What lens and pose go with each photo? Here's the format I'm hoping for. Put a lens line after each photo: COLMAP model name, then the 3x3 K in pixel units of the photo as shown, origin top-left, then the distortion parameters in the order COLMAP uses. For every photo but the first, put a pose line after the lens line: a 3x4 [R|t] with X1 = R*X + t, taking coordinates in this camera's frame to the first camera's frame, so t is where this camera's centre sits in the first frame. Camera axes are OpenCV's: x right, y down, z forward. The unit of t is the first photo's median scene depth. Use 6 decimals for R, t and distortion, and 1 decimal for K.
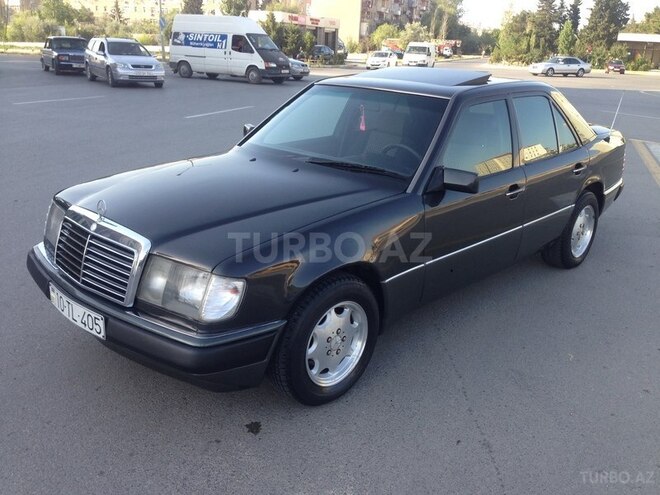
lens RADIAL K [[621.7, 0, 329.2], [0, 621.7, 252.8], [0, 0, 1]] dist [0.147988, -0.284932]
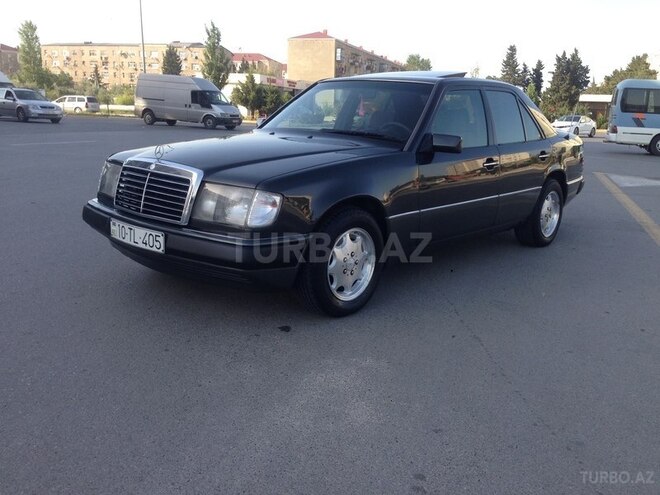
lens RADIAL K [[629.3, 0, 330.0], [0, 629.3, 247.5], [0, 0, 1]] dist [0.164270, -0.327872]
pose [[0.999058, -0.011660, 0.041789, -0.057831], [0.016251, 0.993657, -0.111276, 0.180825], [-0.040227, 0.111850, 0.992911, -0.157765]]
